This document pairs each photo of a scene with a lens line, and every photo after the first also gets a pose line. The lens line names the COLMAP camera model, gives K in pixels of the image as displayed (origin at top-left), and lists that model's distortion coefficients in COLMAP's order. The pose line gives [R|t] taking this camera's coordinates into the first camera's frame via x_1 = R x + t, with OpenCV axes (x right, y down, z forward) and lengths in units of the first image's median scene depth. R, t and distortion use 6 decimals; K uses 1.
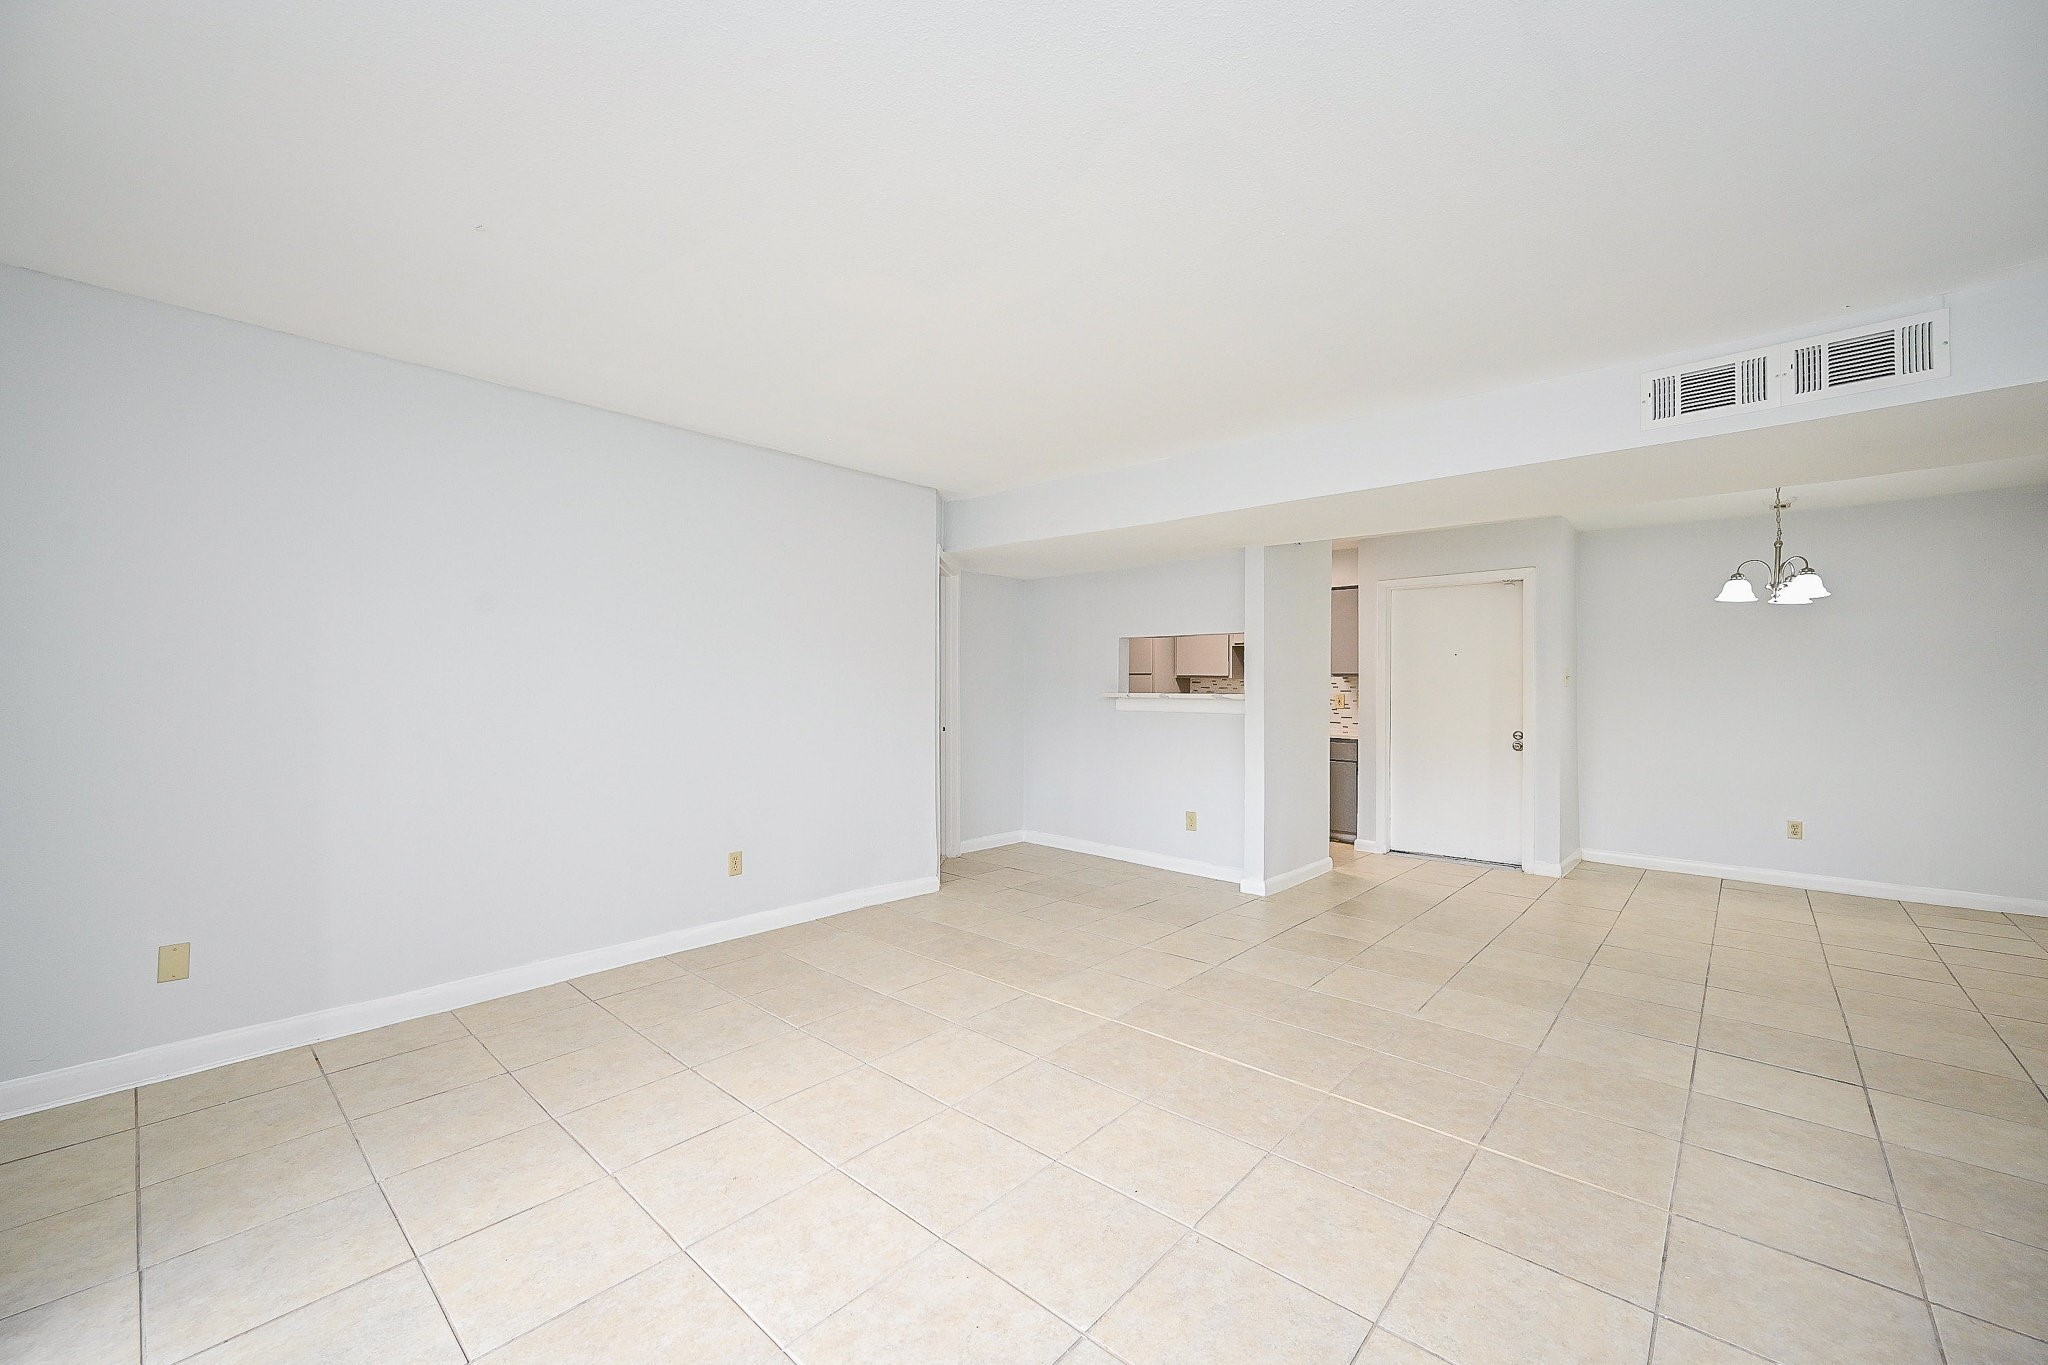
lens RADIAL K [[825.5, 0, 1024.0], [0, 825.5, 682.5], [0, 0, 1]] dist [-0.000676, 0.000241]
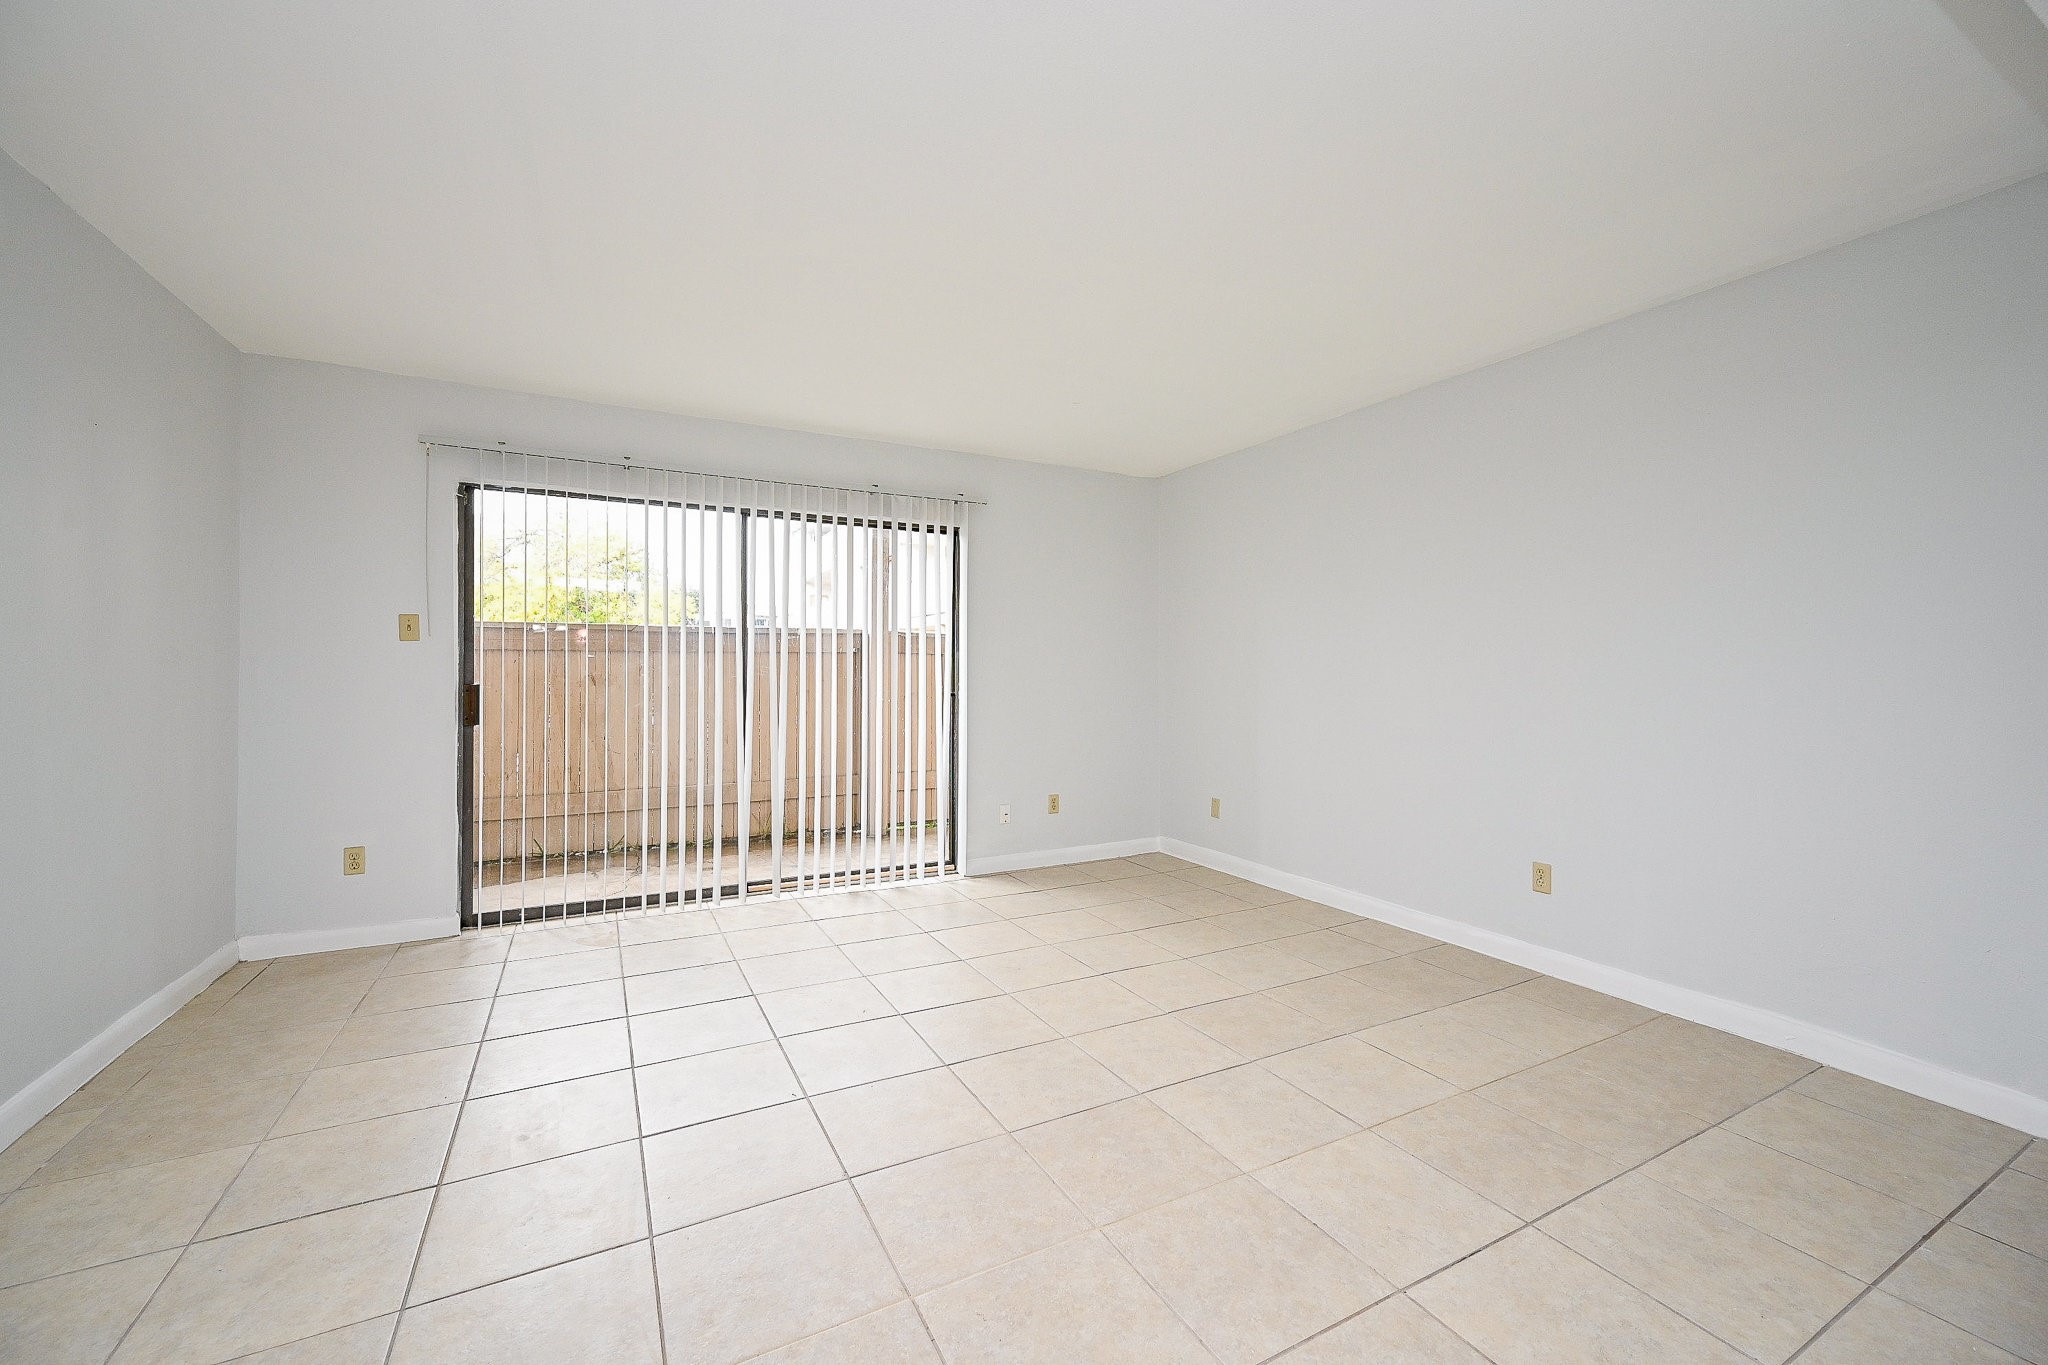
lens RADIAL K [[825.5, 0, 1024.0], [0, 825.5, 682.5], [0, 0, 1]] dist [-0.000676, 0.000241]
pose [[-0.354606, 0.002603, -0.935012, 0.627683], [-0.008910, 0.999941, 0.006163, 0.033753], [0.934973, 0.010516, -0.354562, 0.897865]]
